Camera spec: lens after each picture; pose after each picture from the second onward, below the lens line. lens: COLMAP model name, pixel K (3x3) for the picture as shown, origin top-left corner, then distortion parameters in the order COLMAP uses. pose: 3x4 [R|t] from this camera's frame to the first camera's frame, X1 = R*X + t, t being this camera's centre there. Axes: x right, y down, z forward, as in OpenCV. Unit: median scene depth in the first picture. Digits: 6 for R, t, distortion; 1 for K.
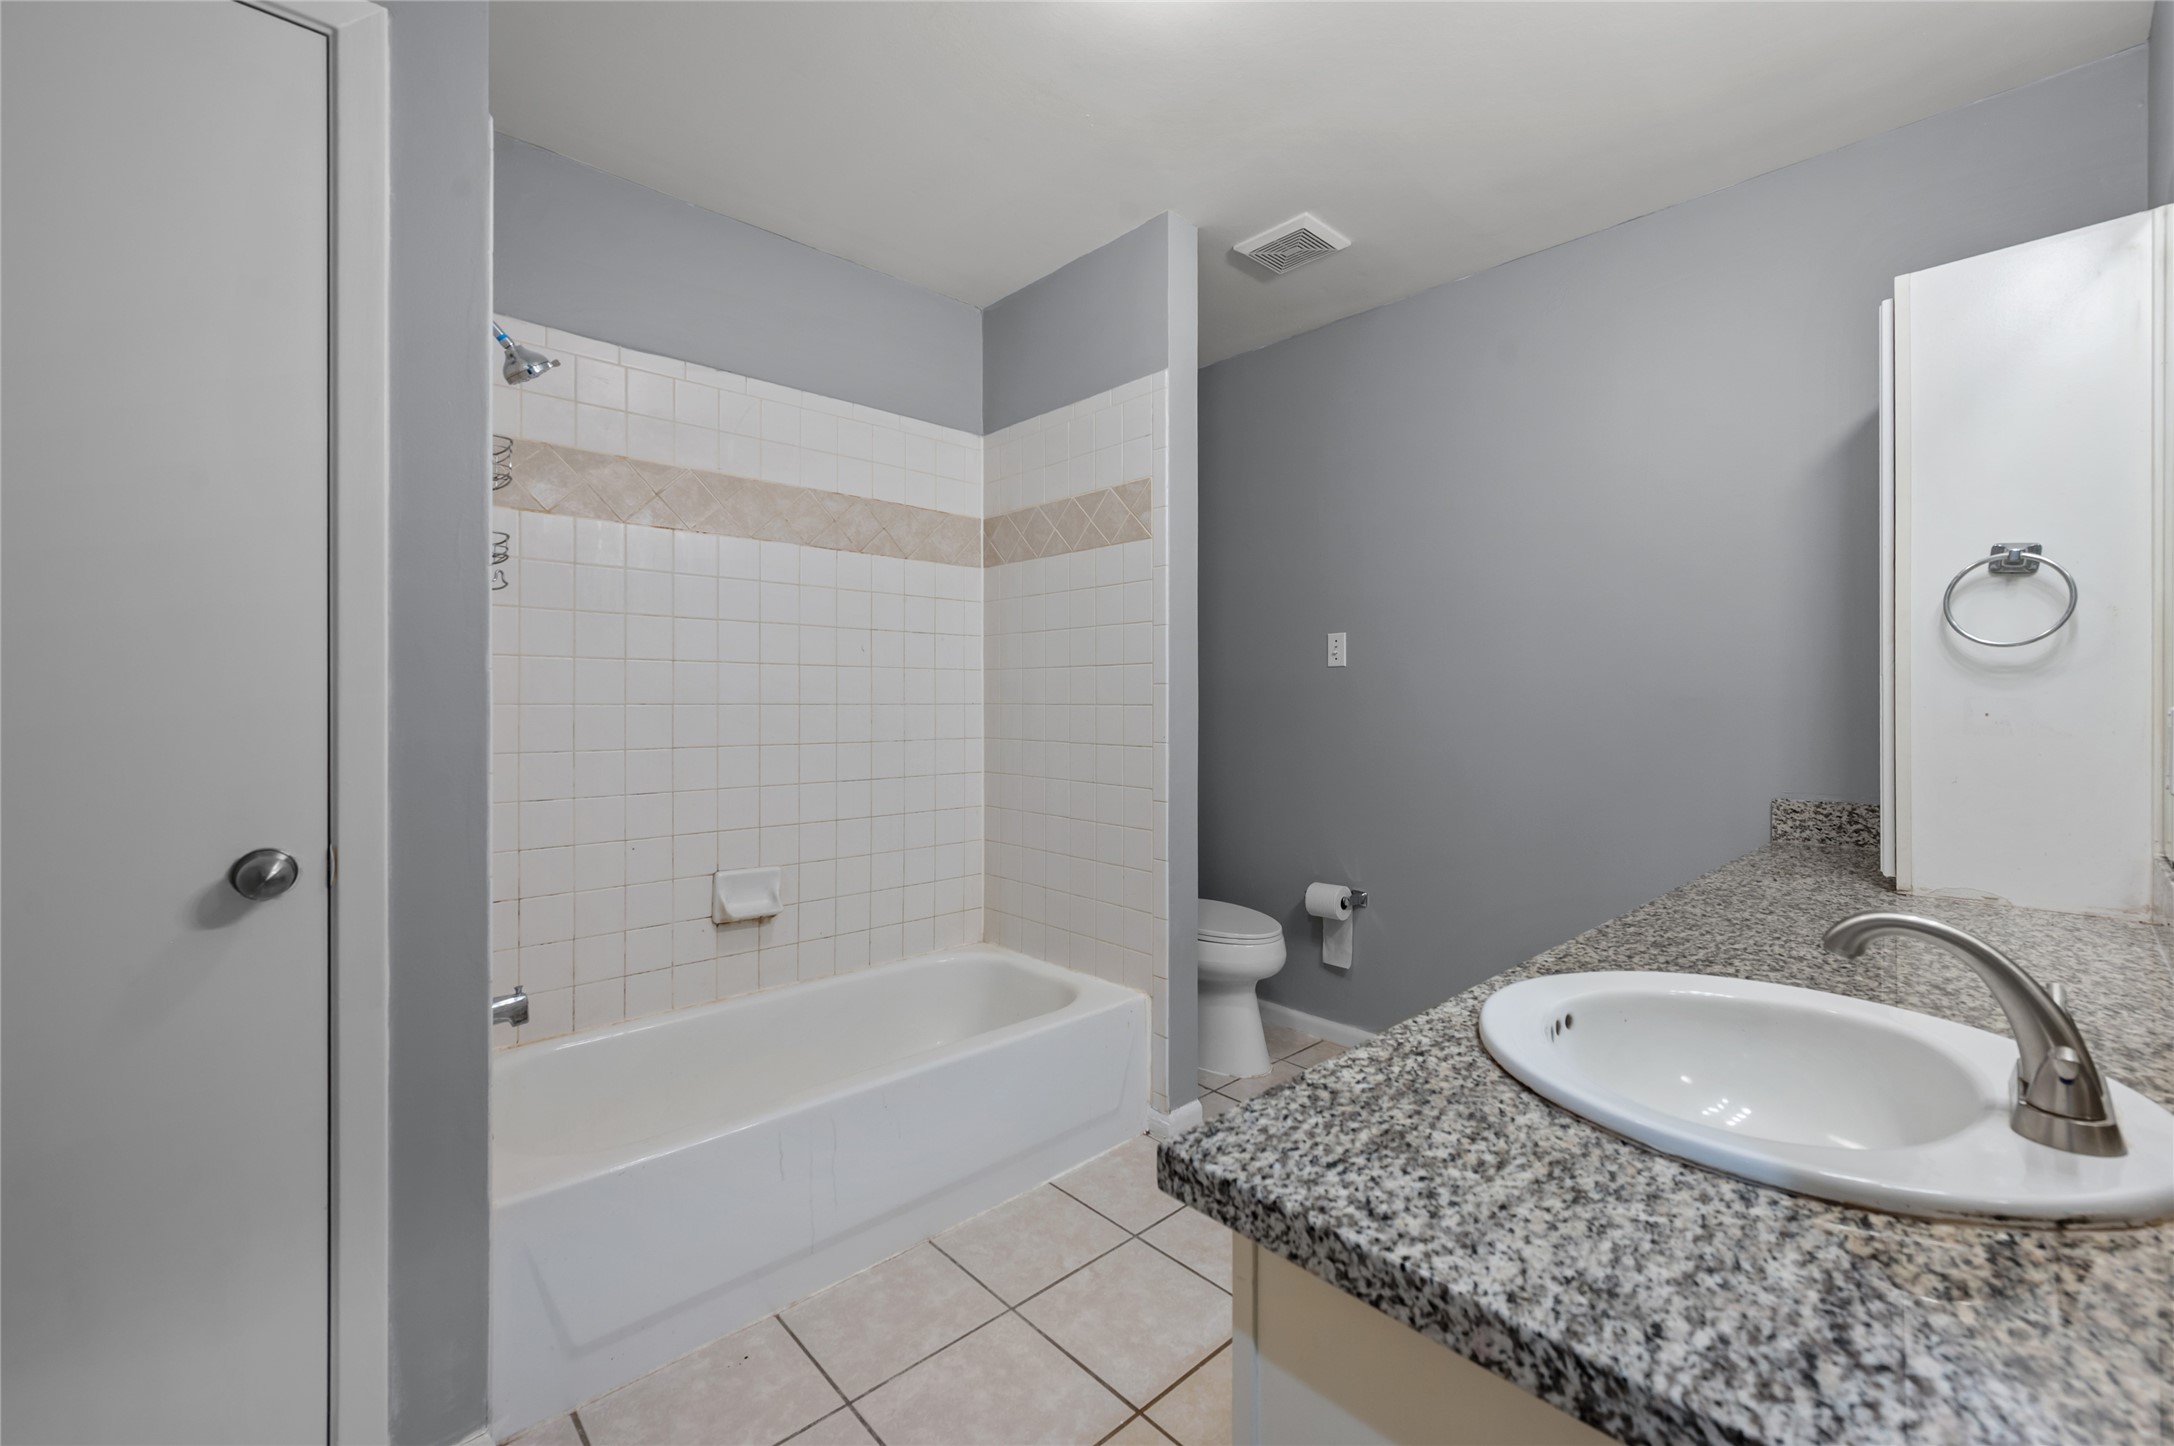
lens RADIAL K [[872.7, 0, 1079.8], [0, 872.7, 708.3], [0, 0, 1]] dist [0.003206, 0.000301]
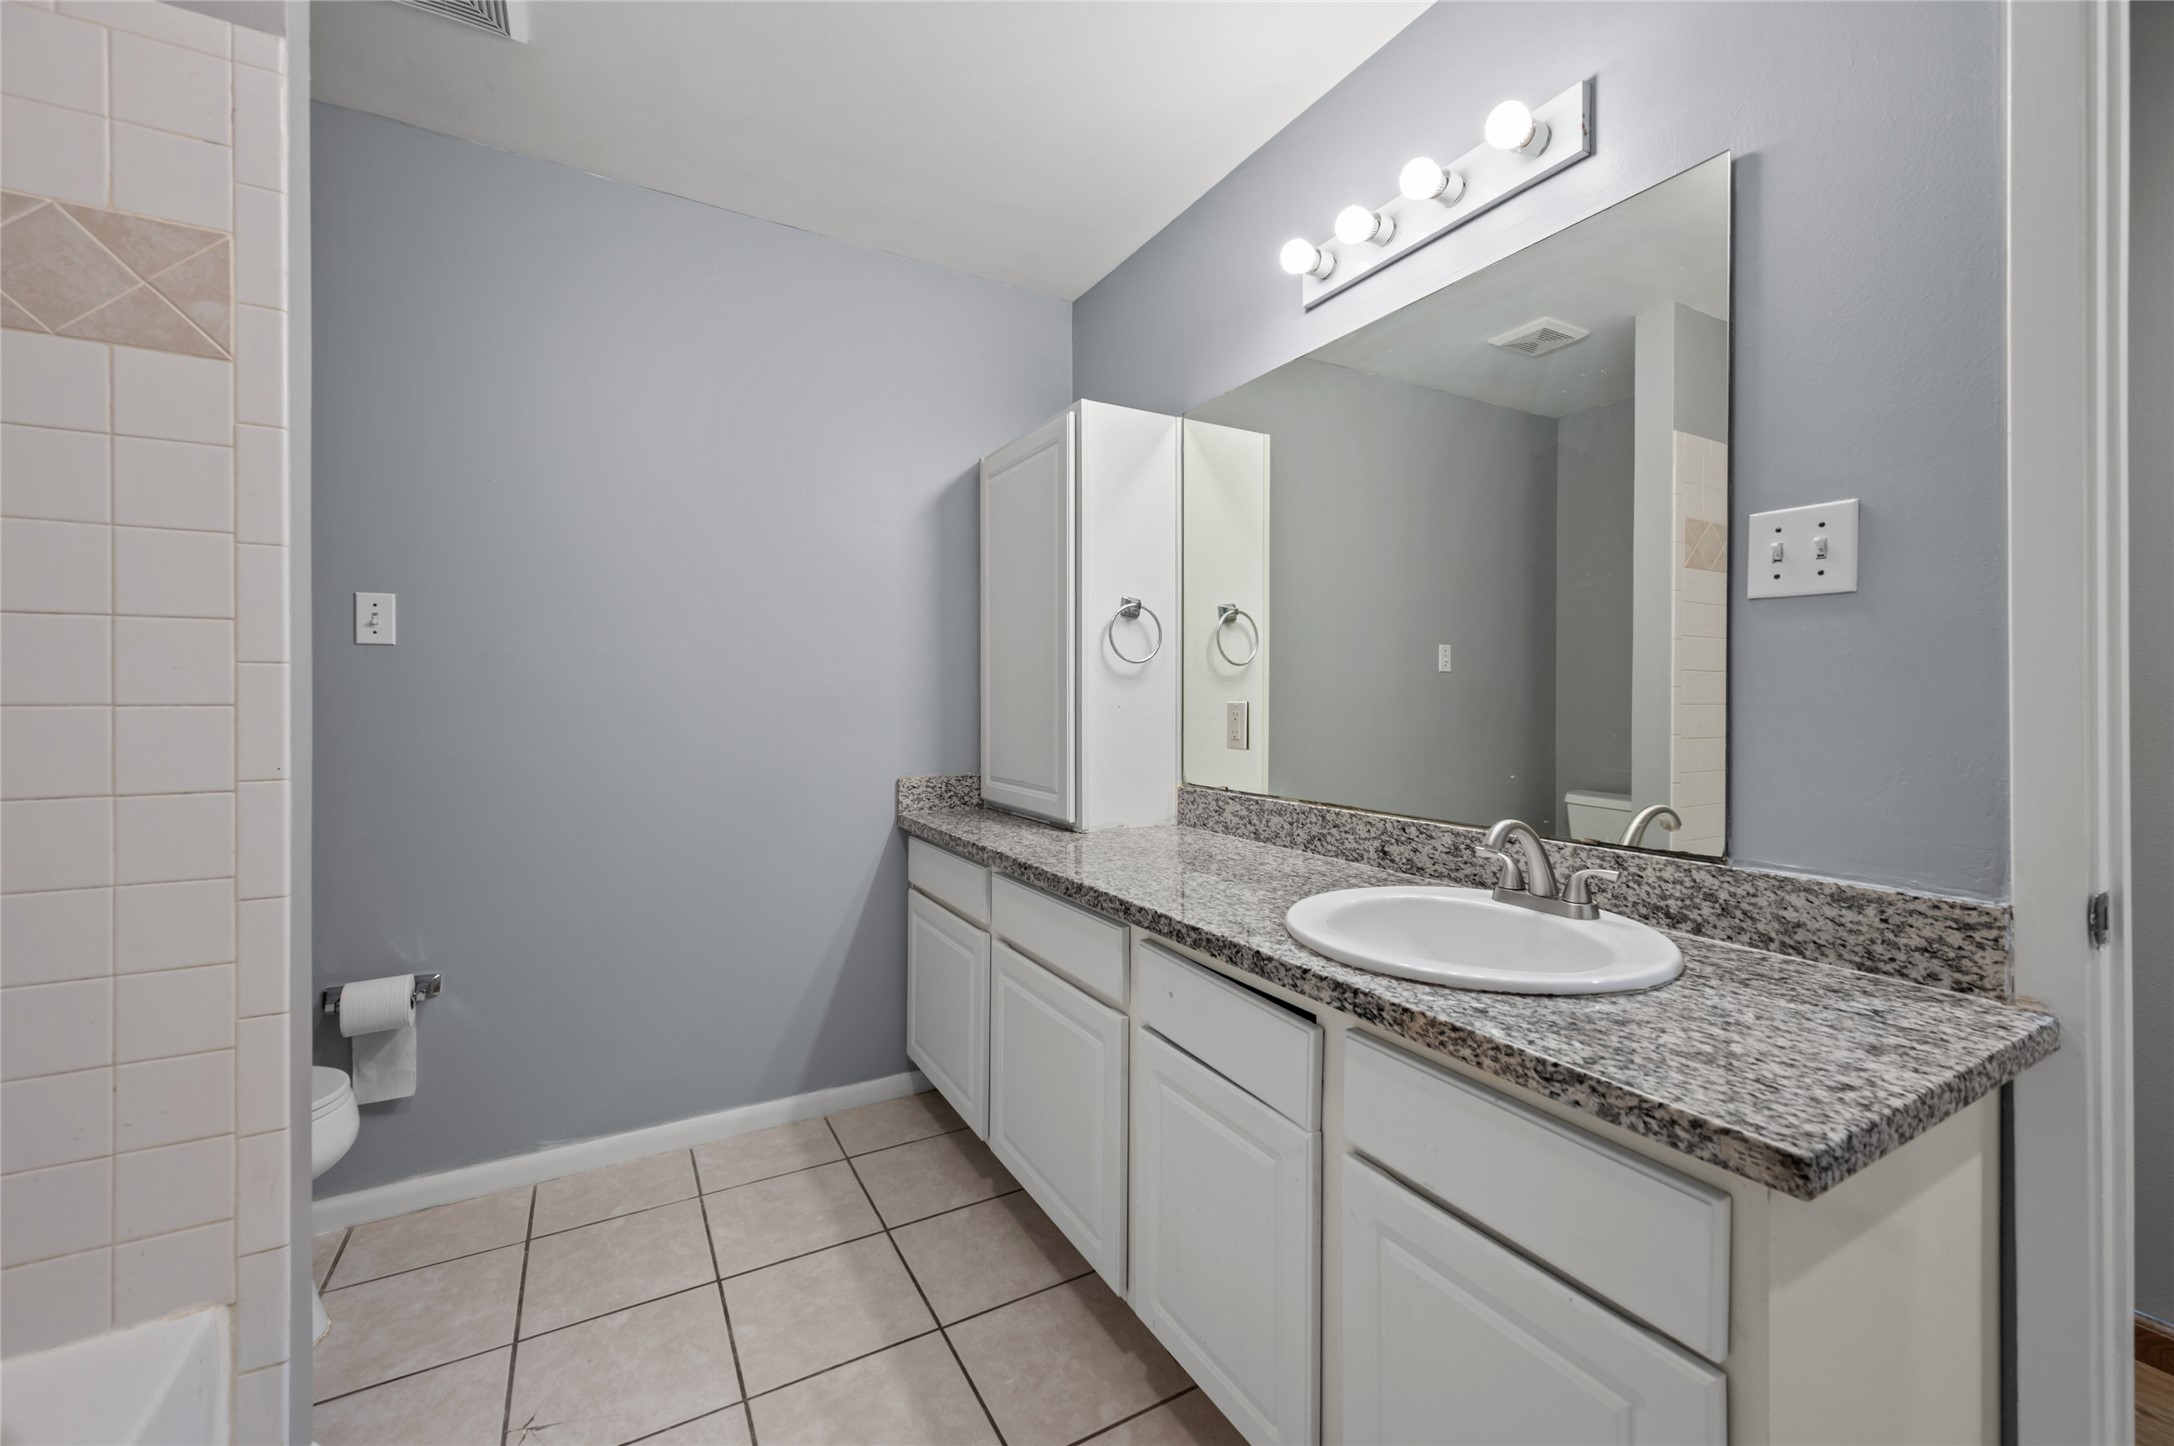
lens RADIAL K [[872.7, 0, 1079.8], [0, 872.7, 708.3], [0, 0, 1]] dist [0.003206, 0.000301]
pose [[0.228333, -0.011425, 0.973516, -0.992235], [0.005798, 0.999929, 0.010375, -0.015730], [-0.973566, 0.003276, 0.228383, 1.489638]]
